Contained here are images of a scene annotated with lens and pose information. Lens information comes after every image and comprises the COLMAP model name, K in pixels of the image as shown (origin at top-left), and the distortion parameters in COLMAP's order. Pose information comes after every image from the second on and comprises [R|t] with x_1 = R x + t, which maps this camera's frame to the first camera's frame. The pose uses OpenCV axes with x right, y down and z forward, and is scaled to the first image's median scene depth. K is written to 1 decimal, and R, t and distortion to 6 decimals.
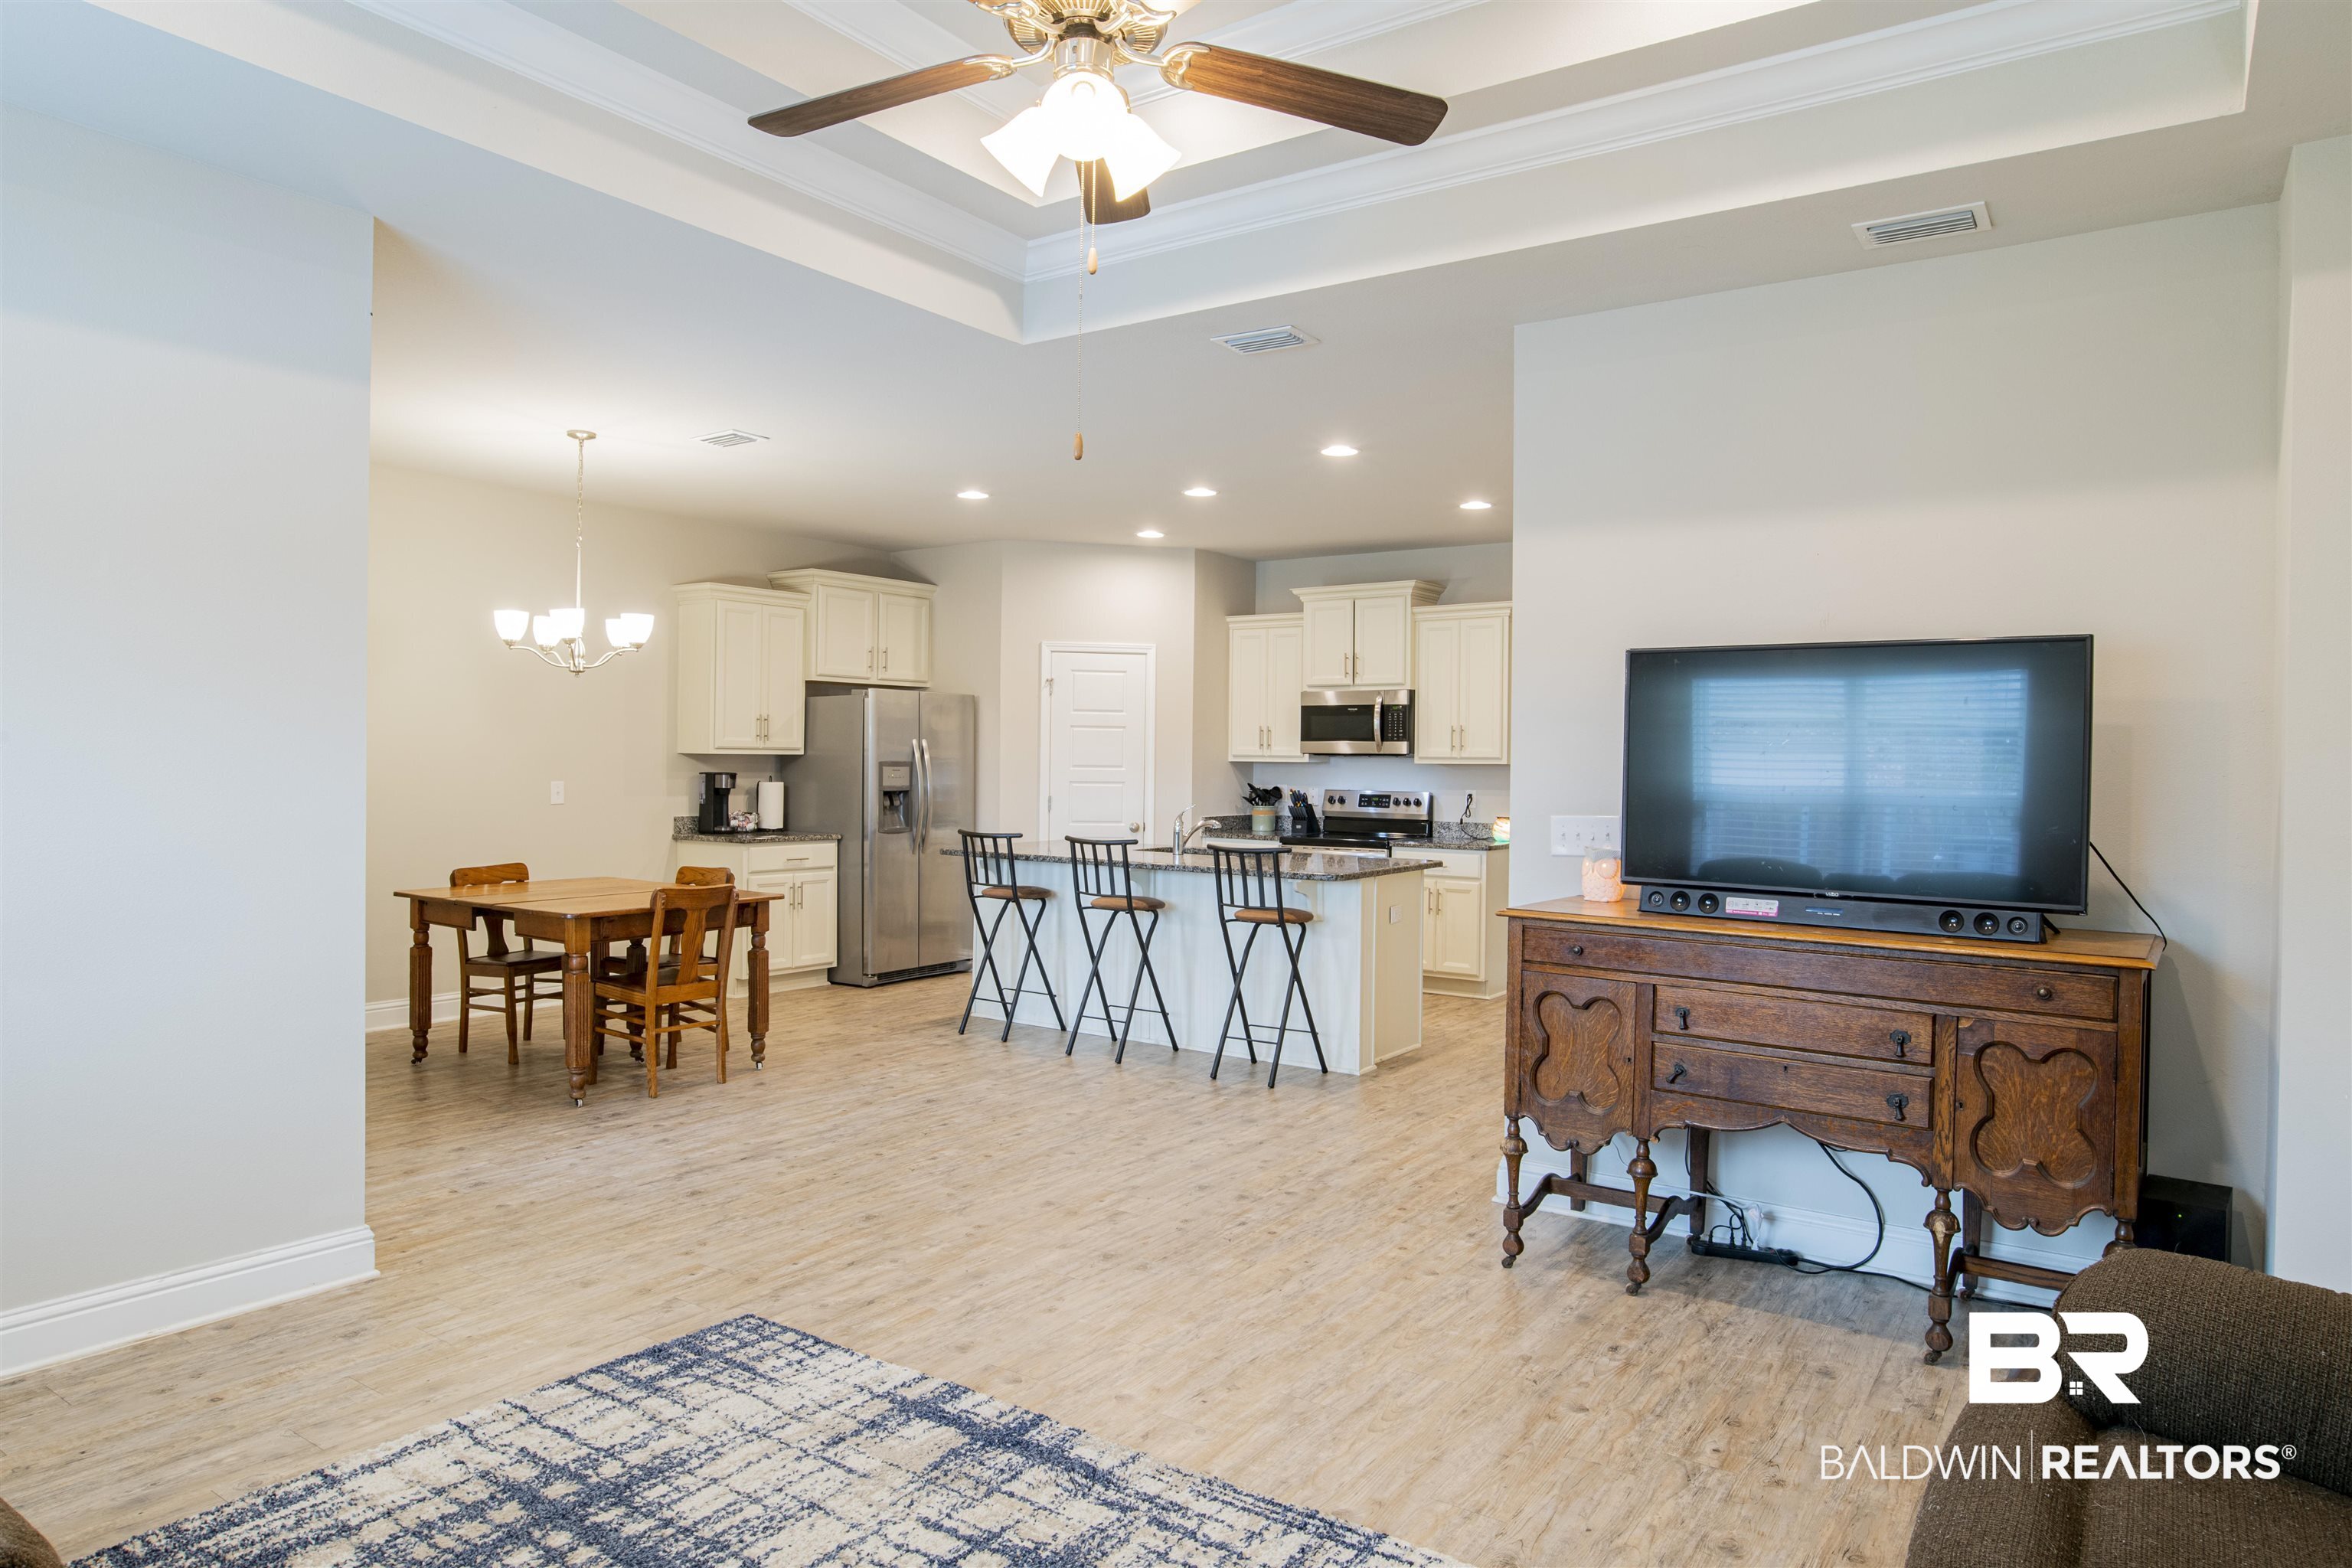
lens RADIAL K [[1449.3, 0, 1181.3], [0, 1449.3, 777.1], [0, 0, 1]] dist [-0.033834, 0.005381]
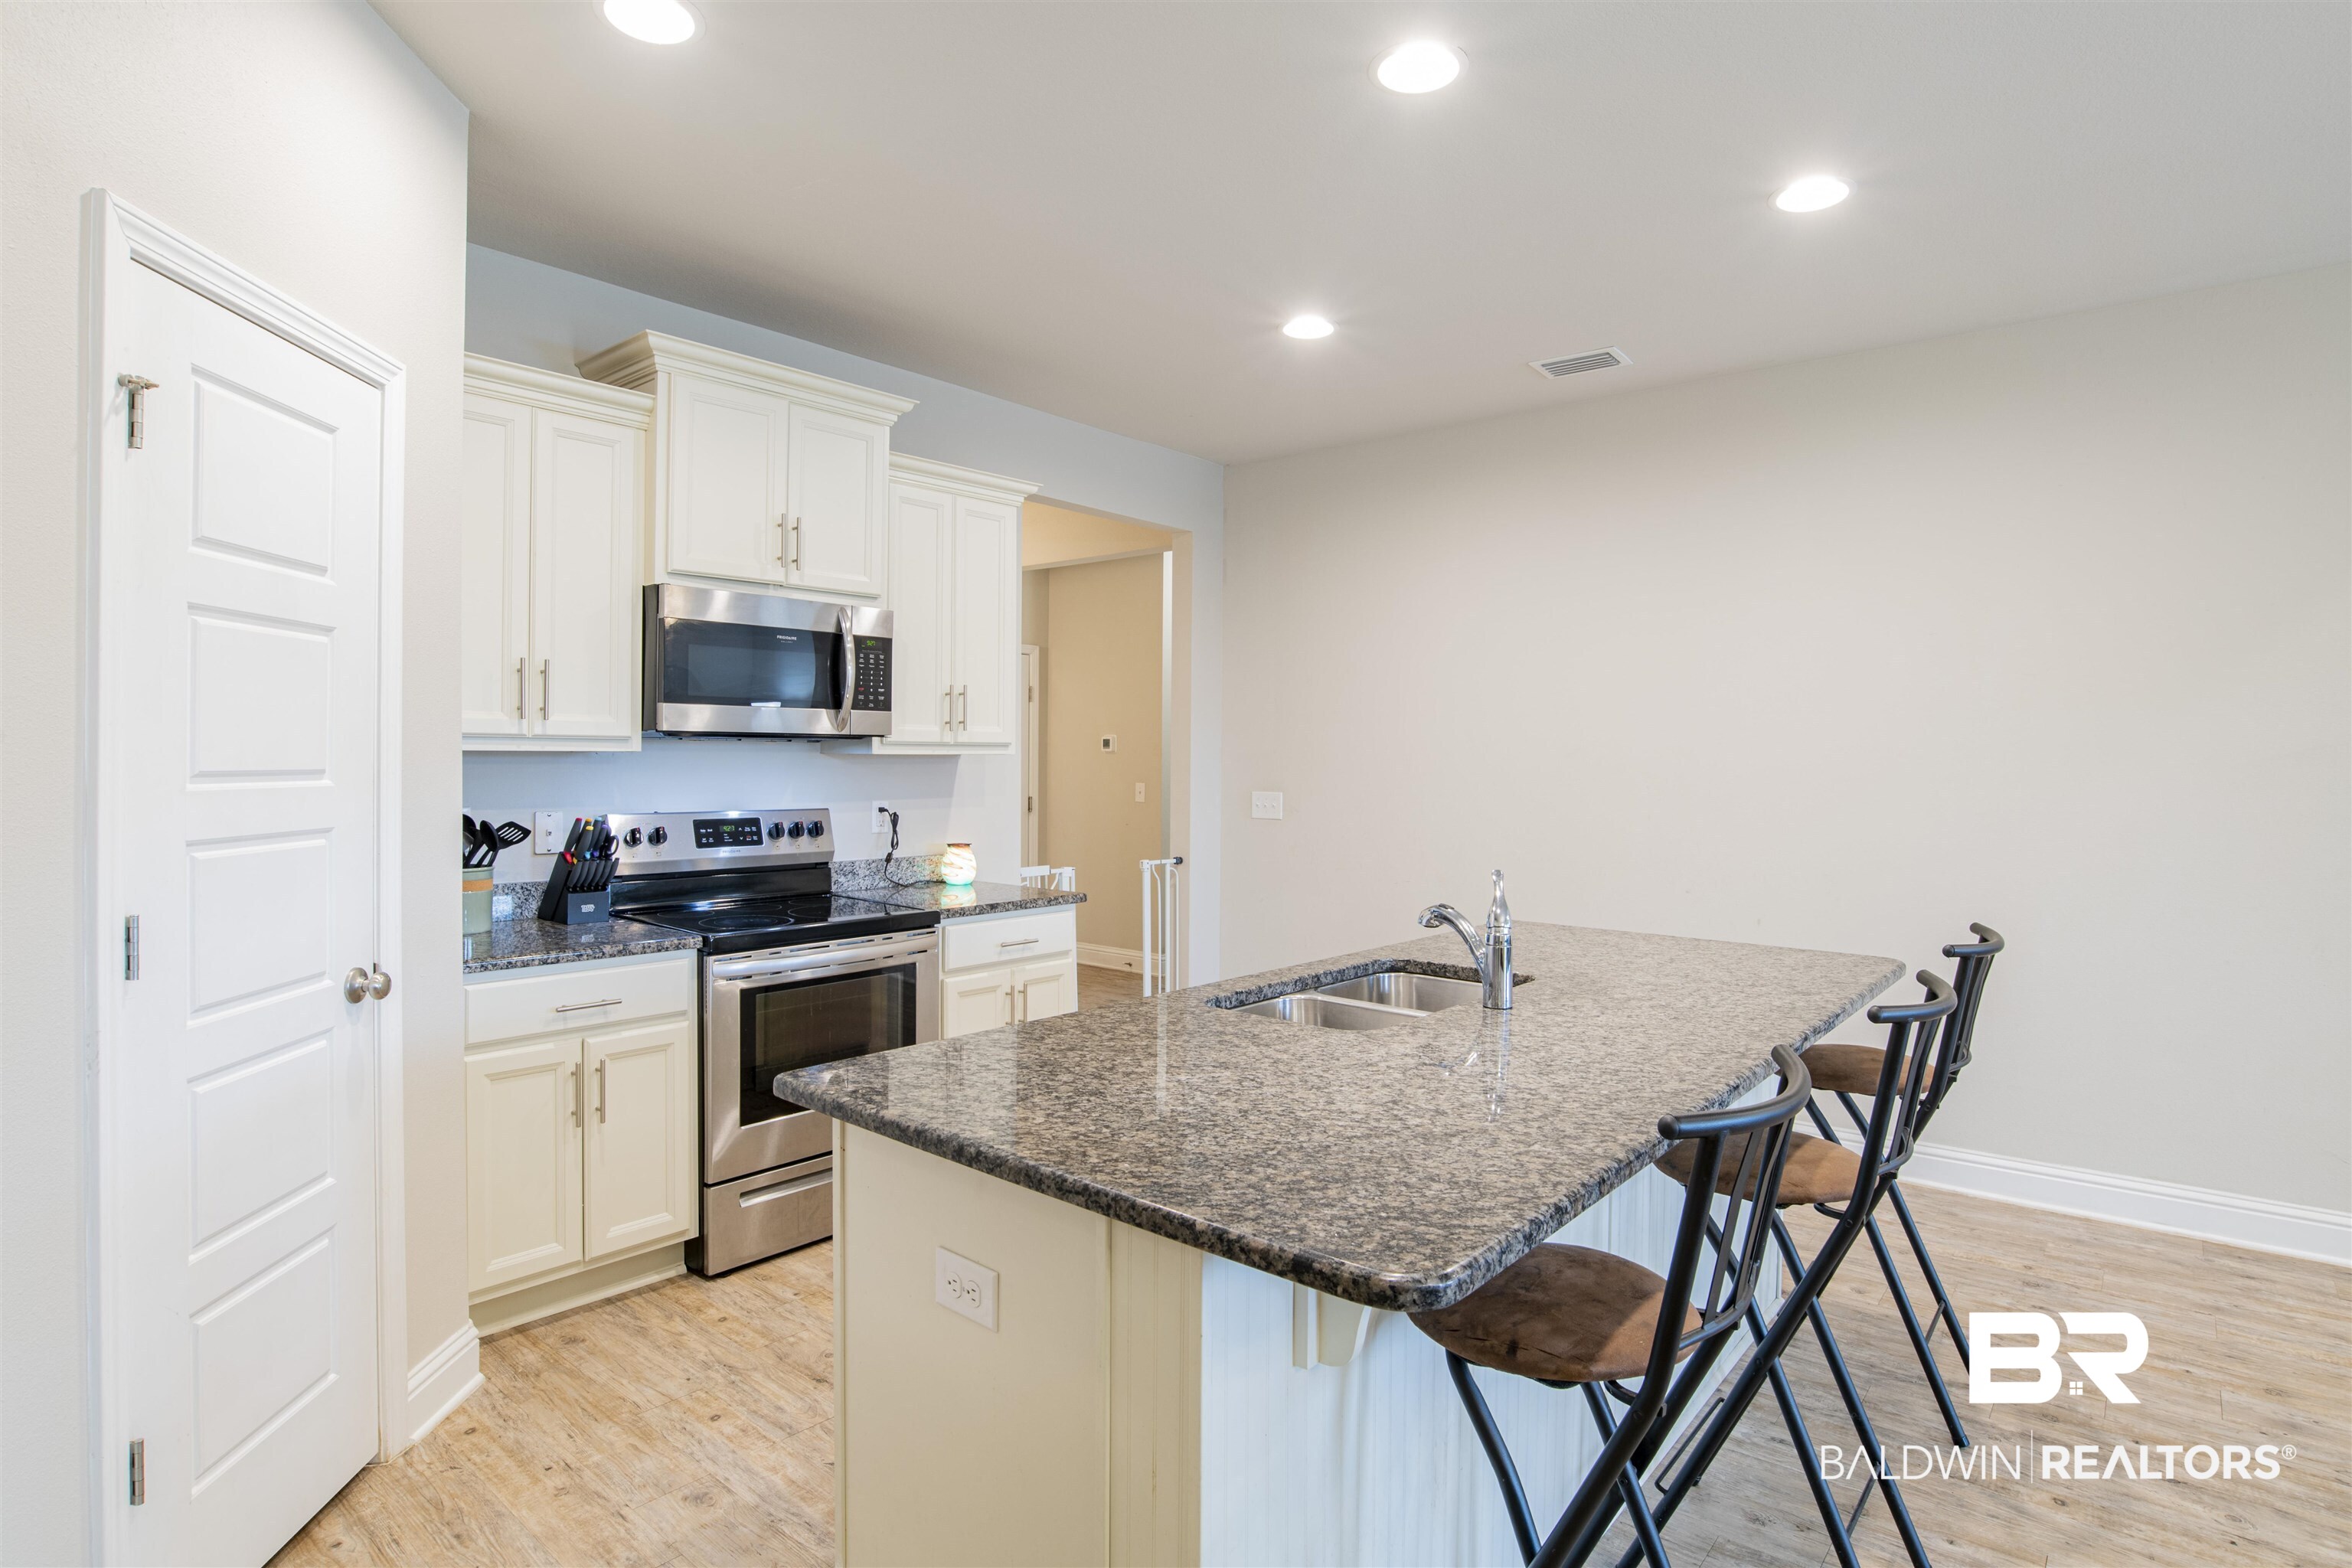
lens RADIAL K [[1222.2, 0, 1194.3], [0, 1222.2, 761.6], [0, 0, 1]] dist [-0.047449, 0.009517]
pose [[0.086425, -0.014475, 0.996153, -0.275279], [0.005565, 0.999886, 0.014047, -0.012827], [-0.996243, 0.004329, 0.086496, 0.894957]]
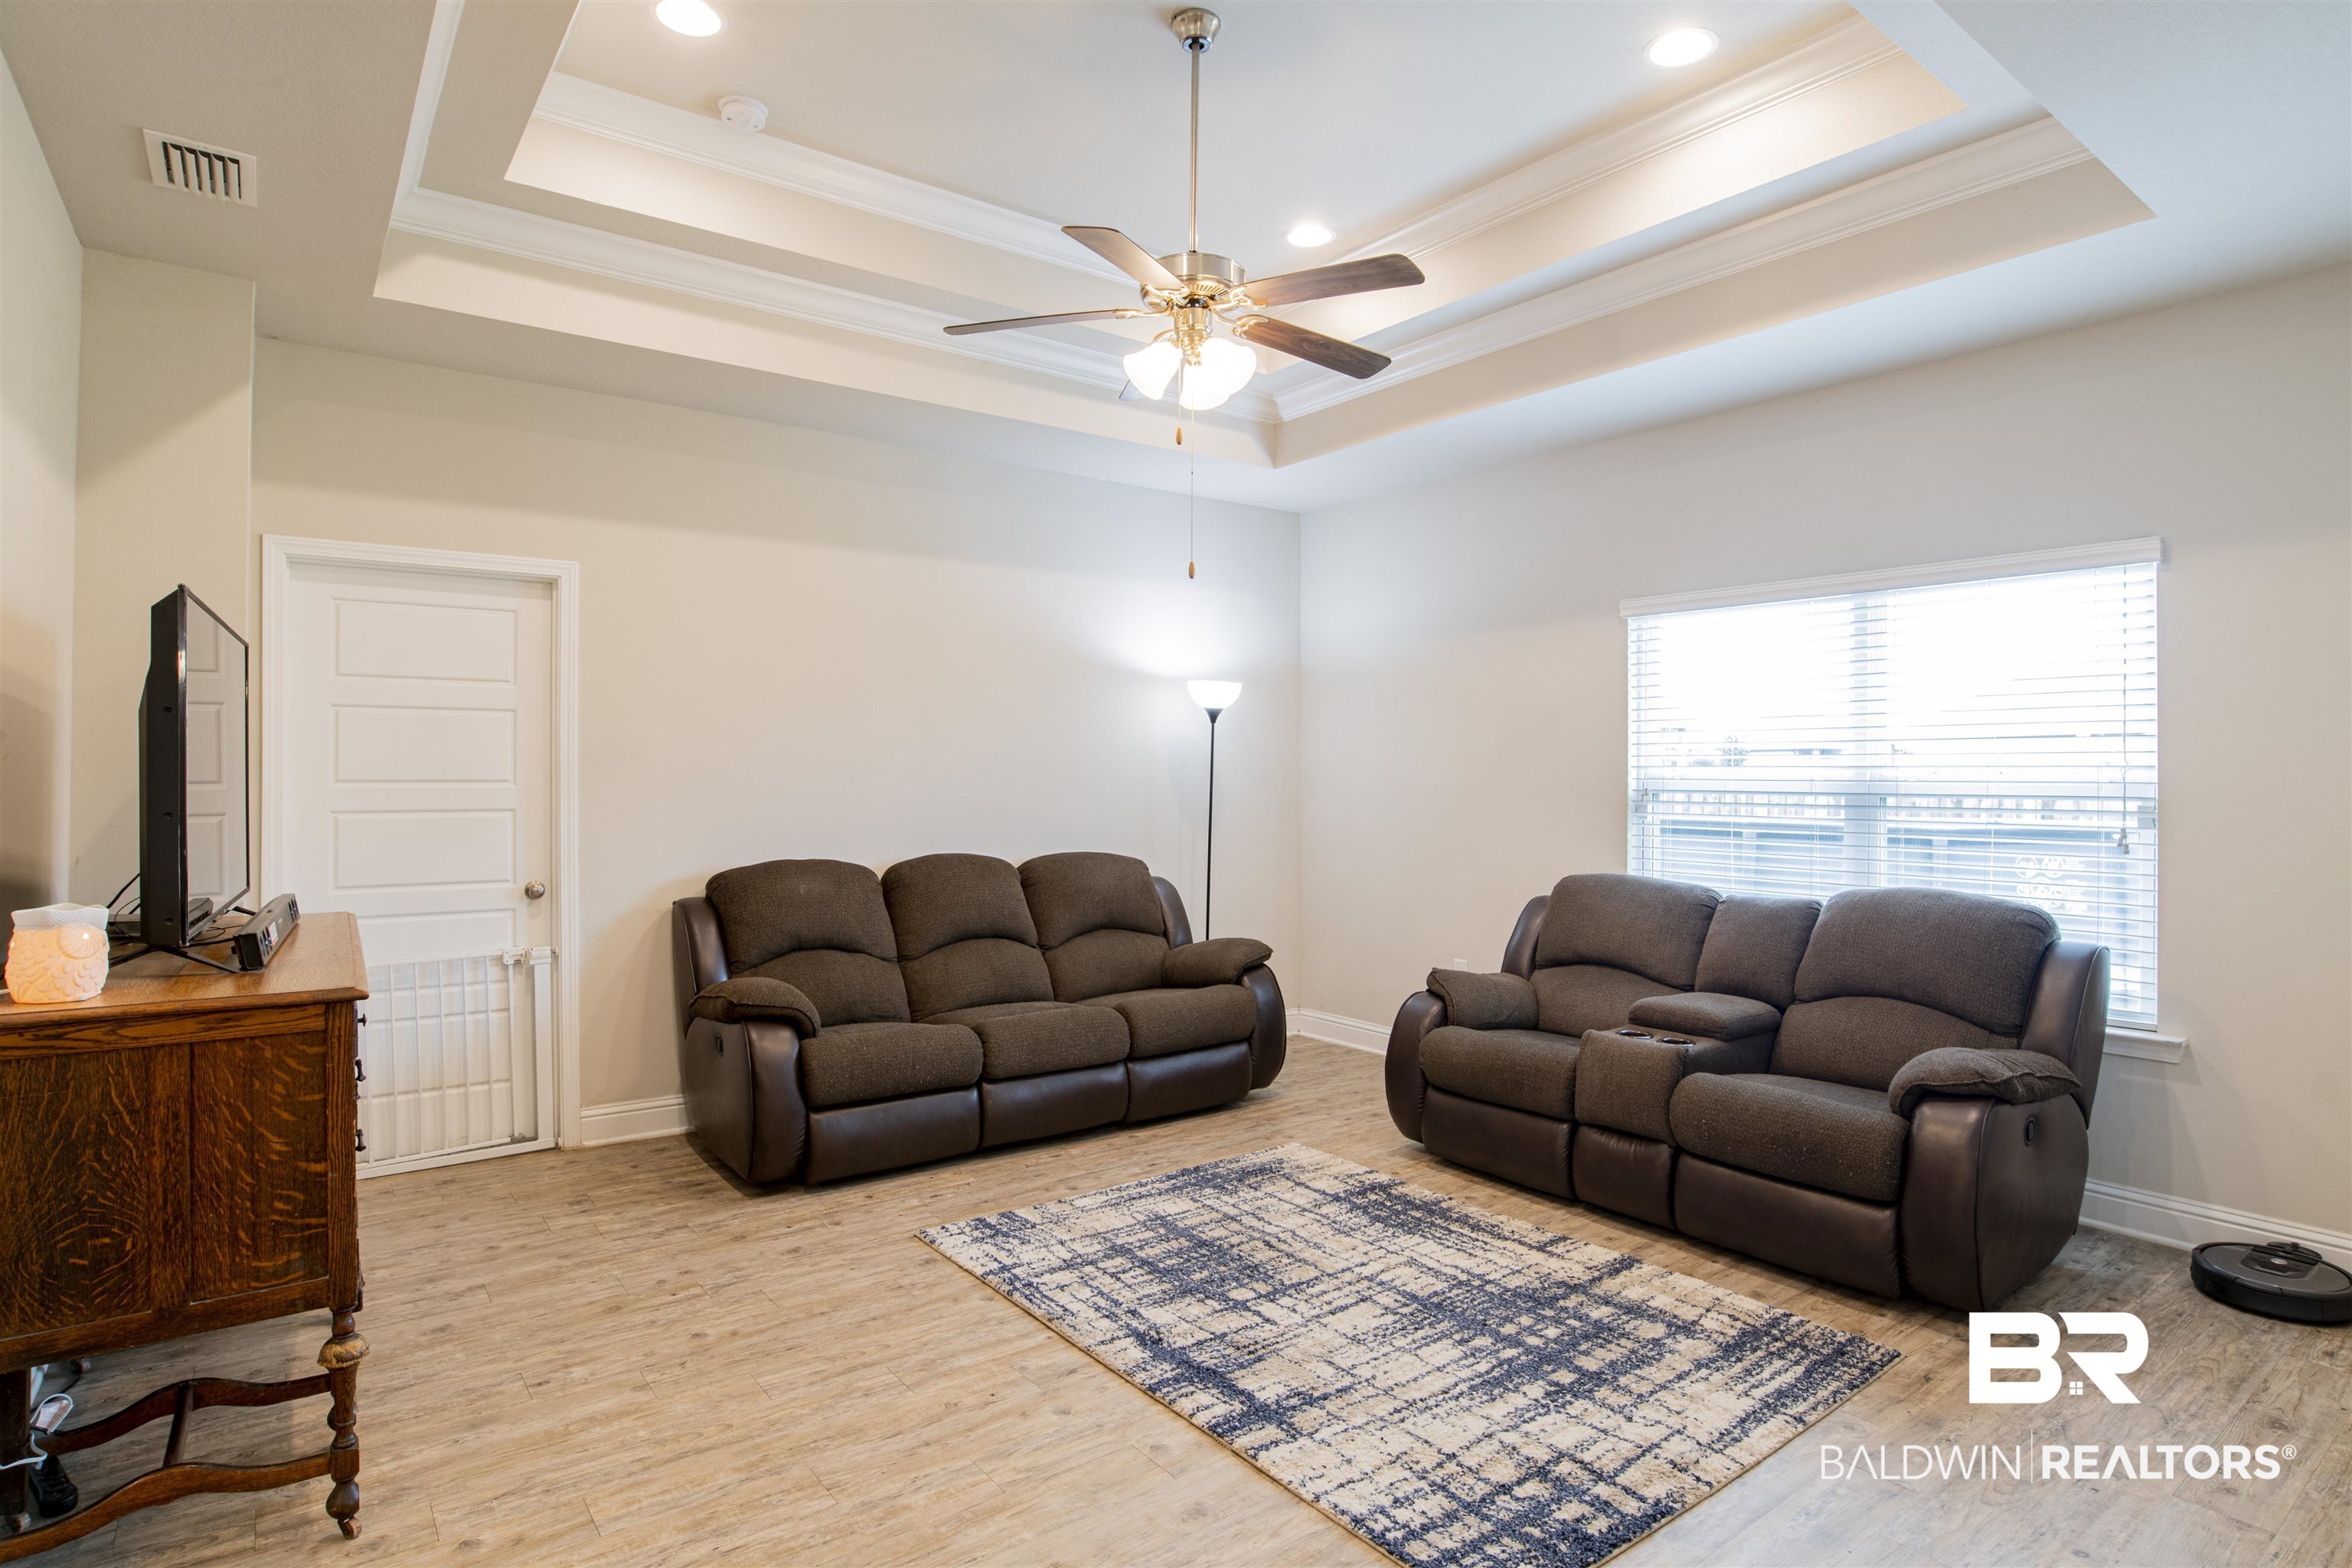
lens RADIAL K [[1266.8, 0, 1176.4], [0, 1266.8, 788.0], [0, 0, 1]] dist [-0.038987, 0.010823]
pose [[-0.949444, -0.021229, 0.313219, -0.137633], [-0.015067, 0.999643, 0.022081, -0.007551], [-0.313576, 0.016246, -0.949424, 0.653254]]
